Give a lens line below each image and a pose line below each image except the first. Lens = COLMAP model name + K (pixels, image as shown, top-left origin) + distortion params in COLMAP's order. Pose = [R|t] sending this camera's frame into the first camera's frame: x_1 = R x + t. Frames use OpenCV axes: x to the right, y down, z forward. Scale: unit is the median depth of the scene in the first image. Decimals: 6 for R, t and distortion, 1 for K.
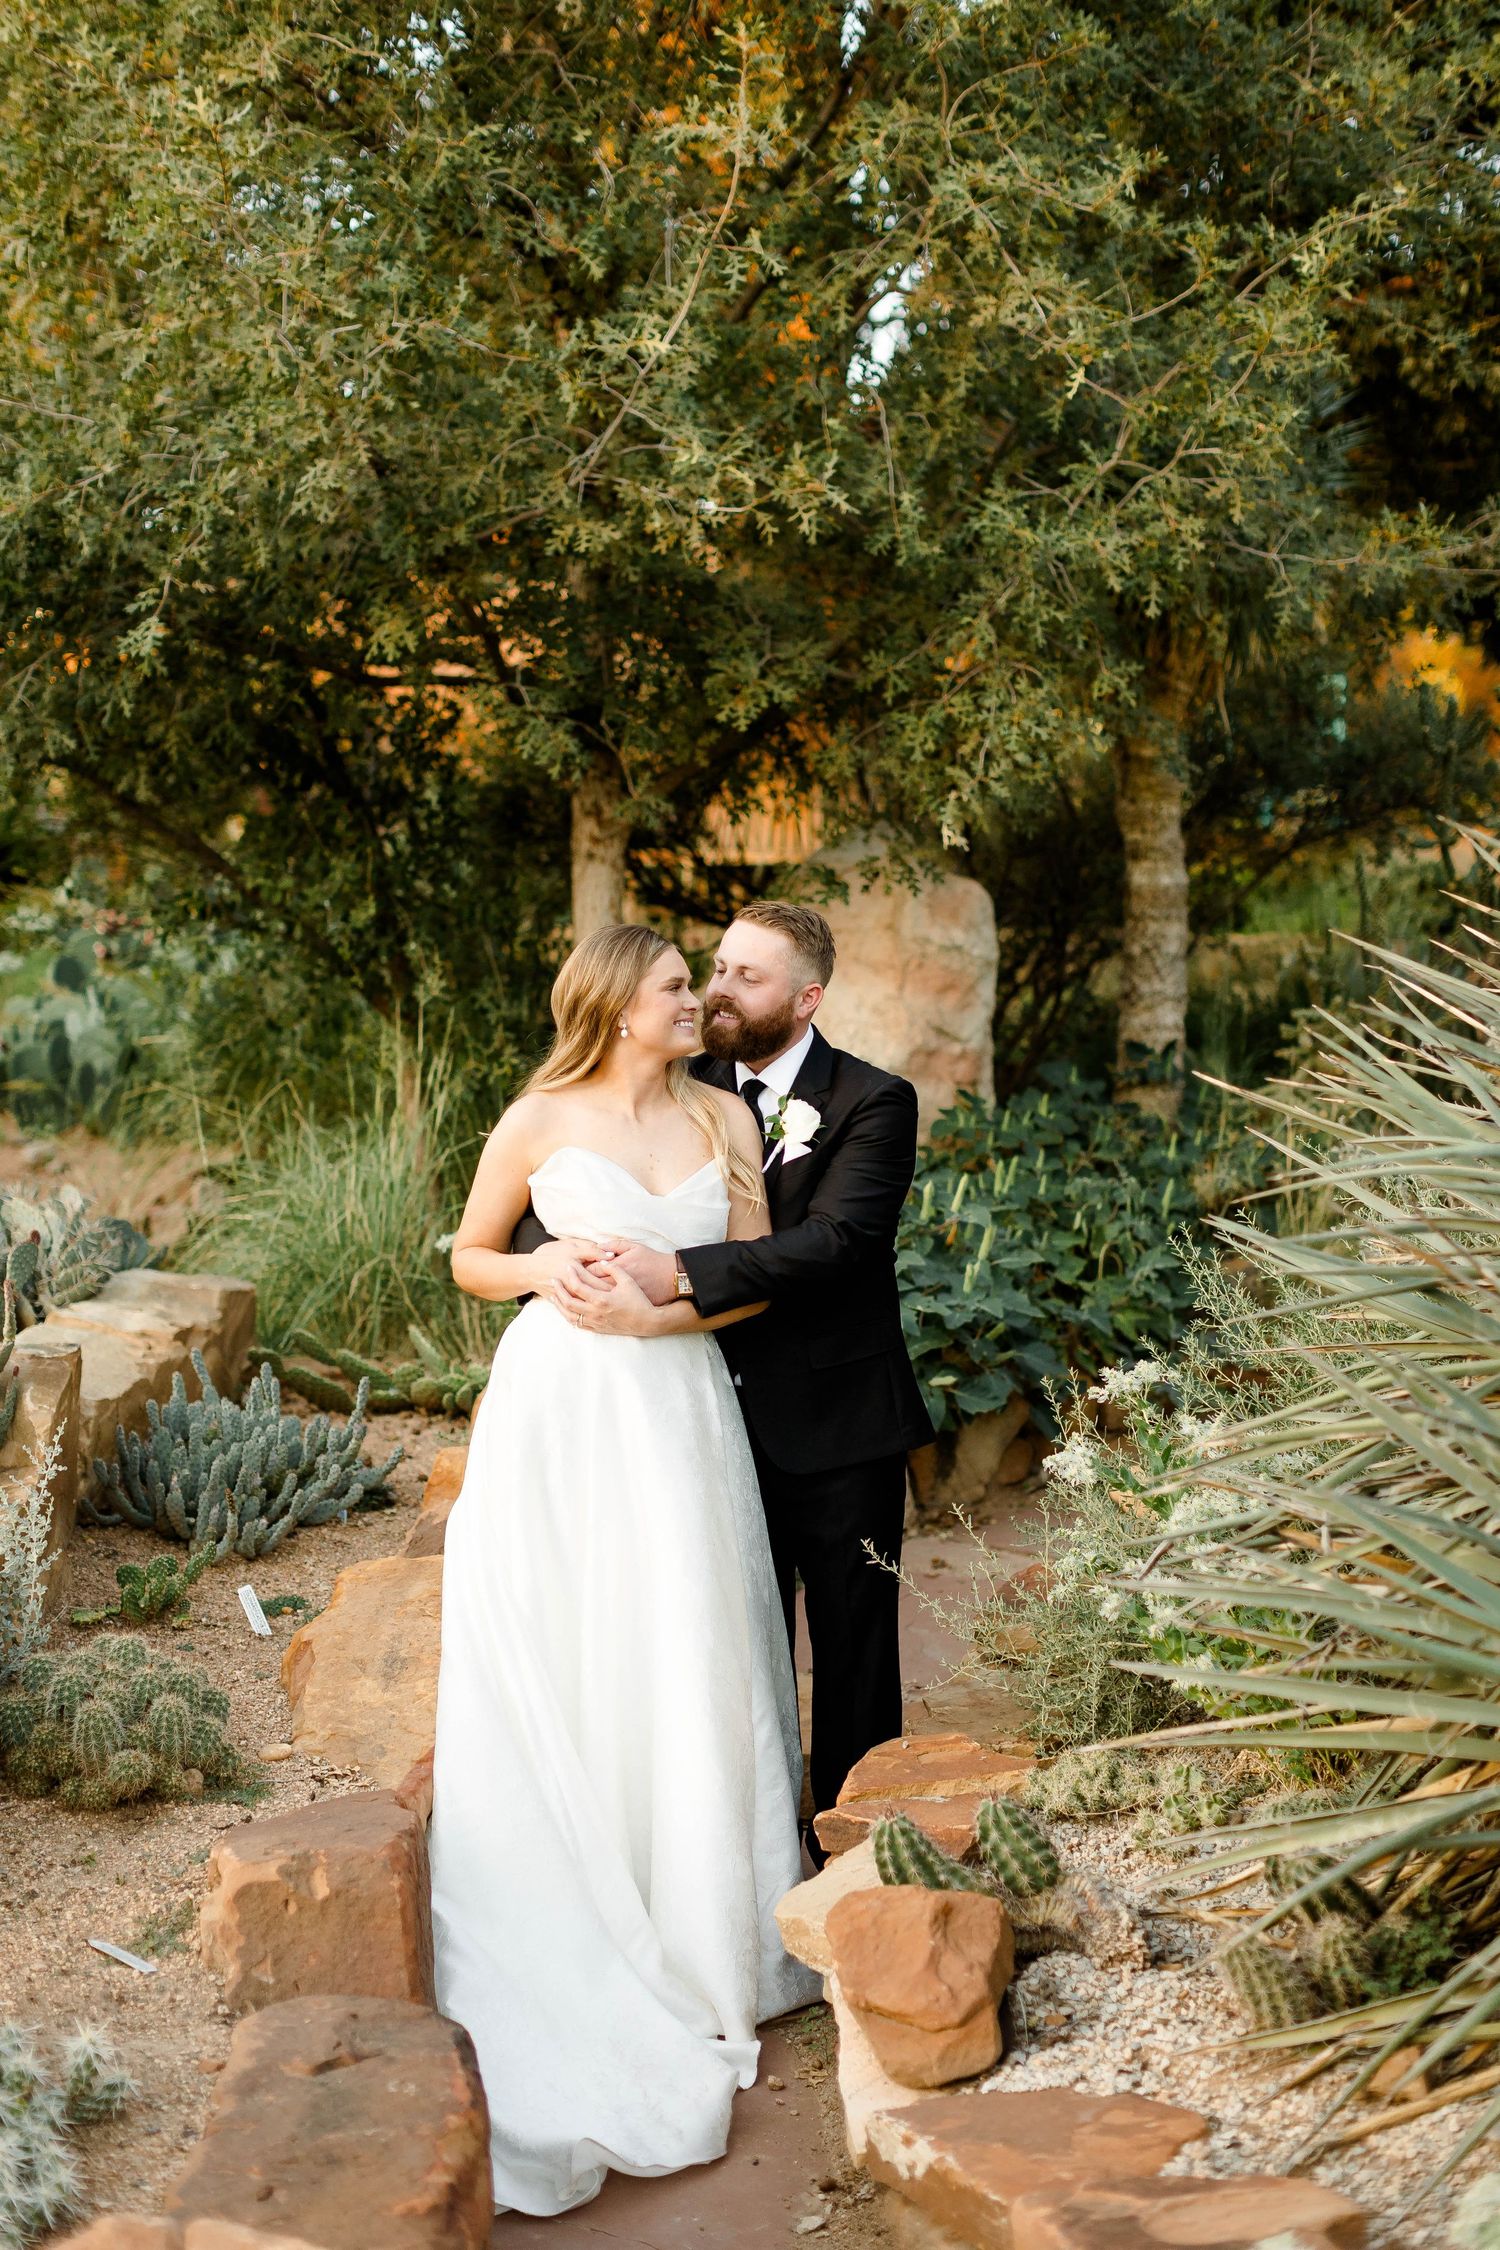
lens RADIAL K [[3177.4, 0, 751.7], [0, 3177.4, 1128.9], [0, 0, 1]] dist [-0.009677, 0.000000]
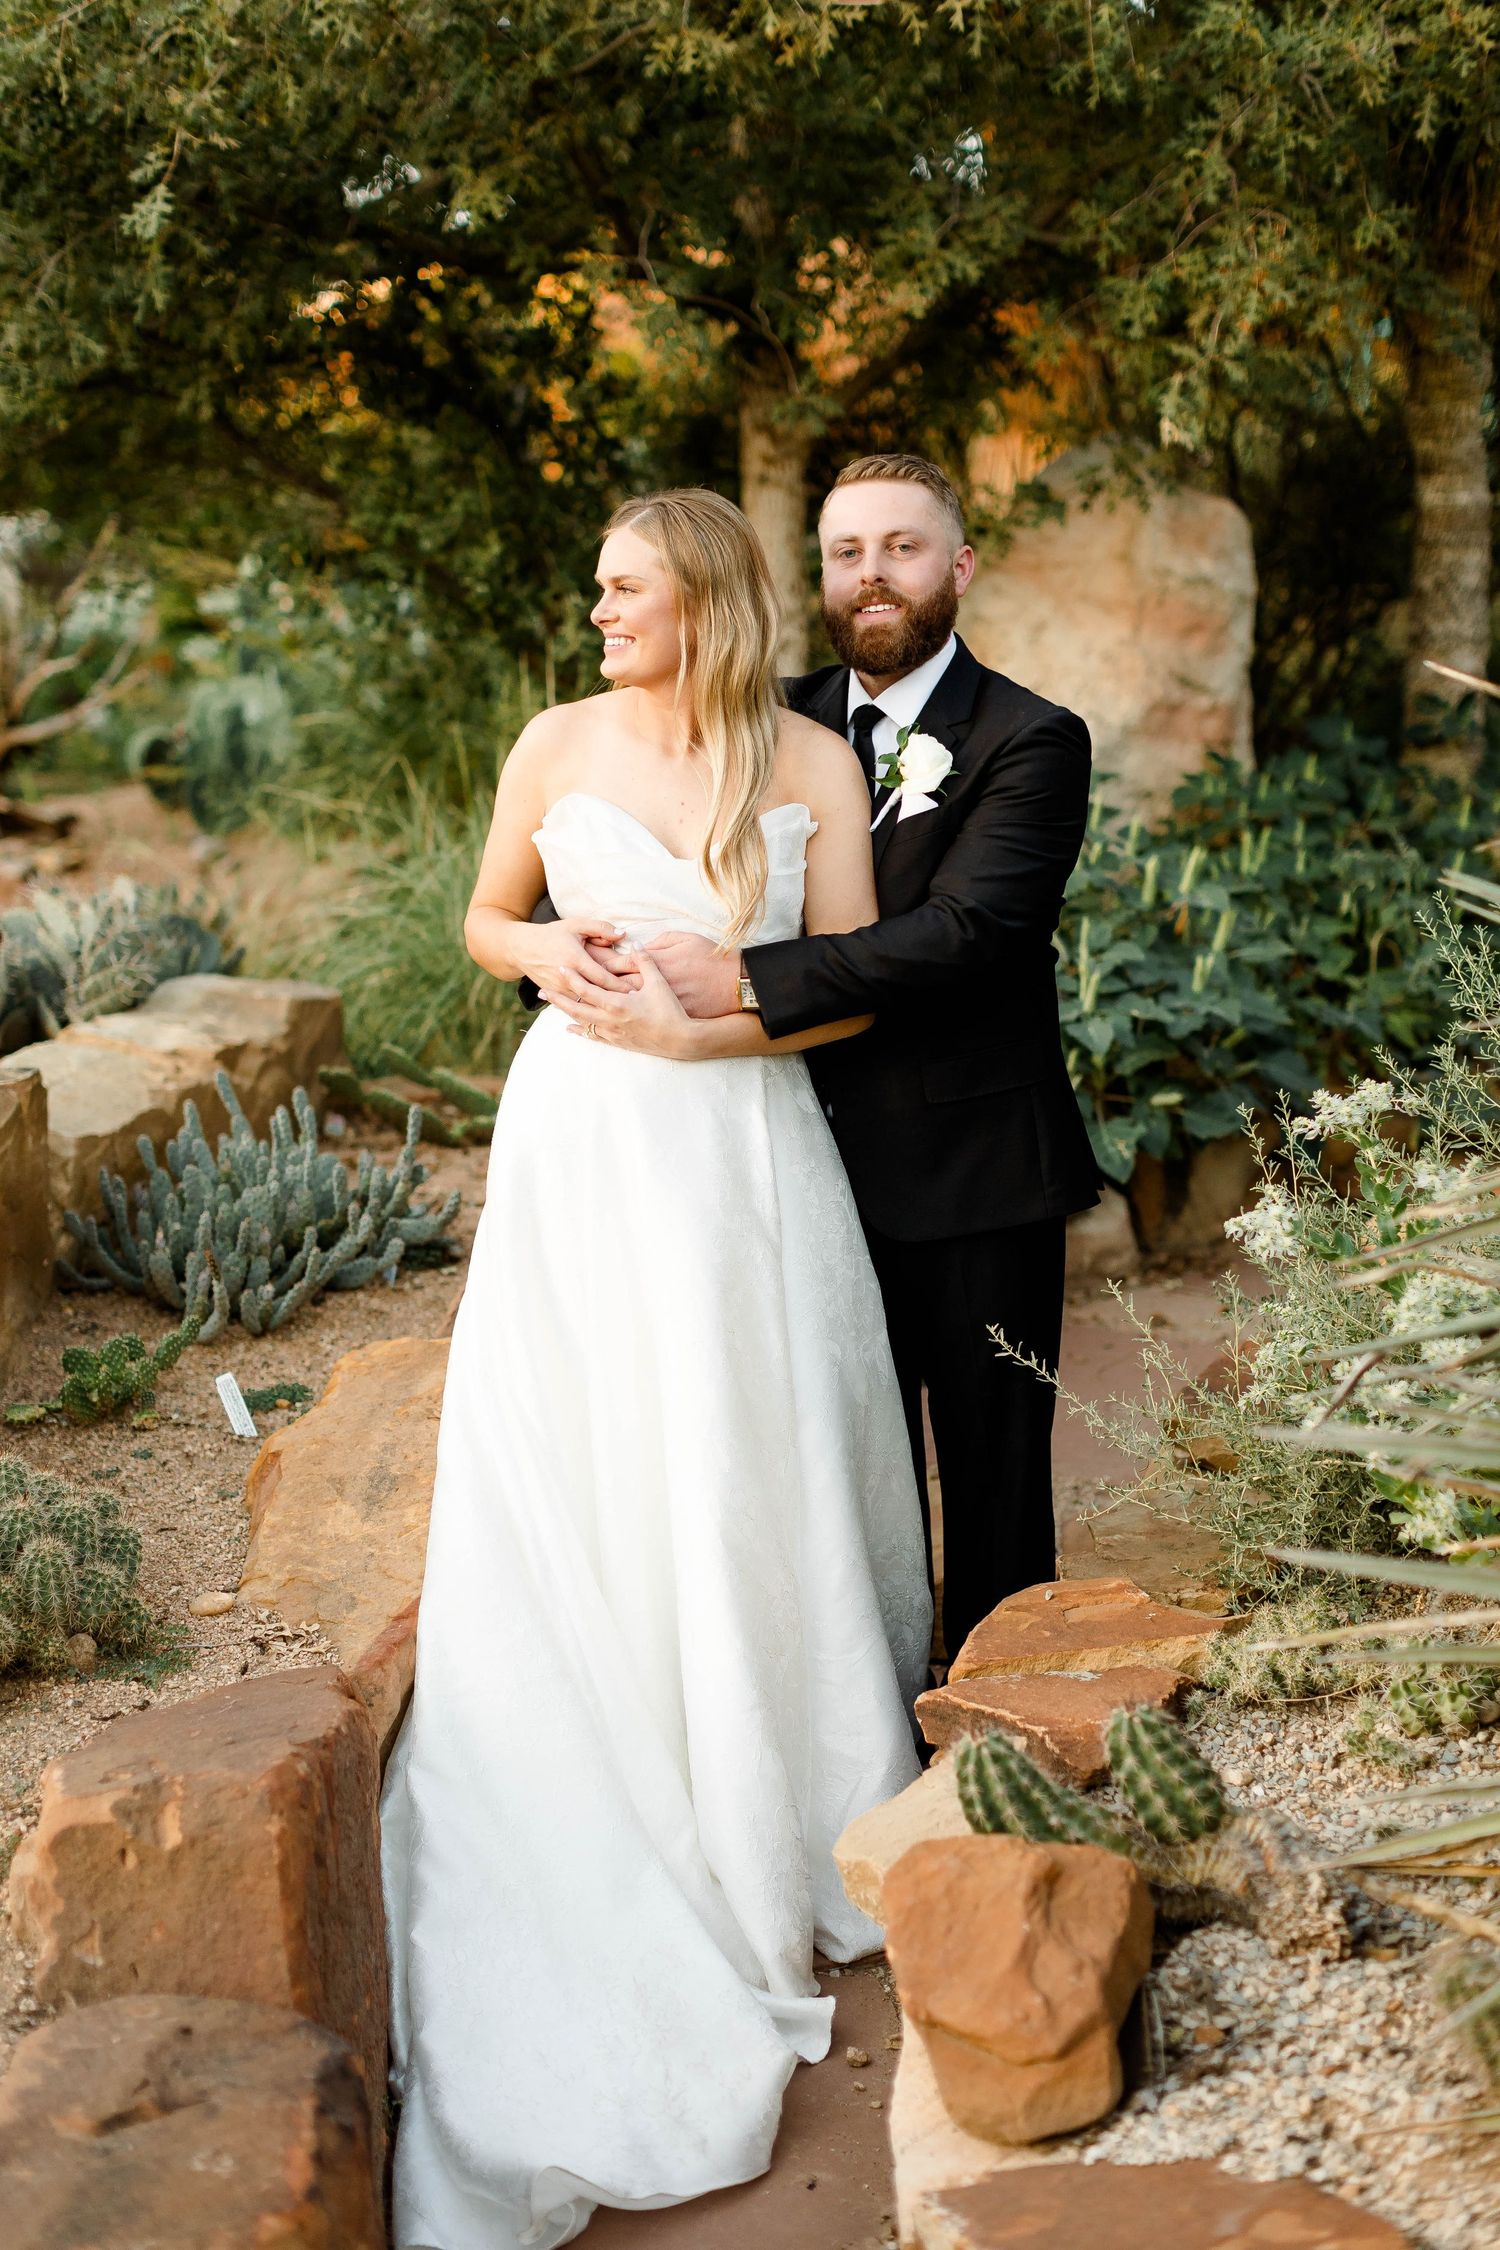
lens RADIAL K [[3177.4, 0, 748.9], [0, 3177.4, 1120.9], [0, 0, 1]] dist [-0.009677, 0.000000]
pose [[0.994563, -0.007462, -0.103866, 0.054870], [0.016833, 0.995831, 0.089648, 0.013817], [0.102764, -0.090909, 0.990543, 0.253213]]
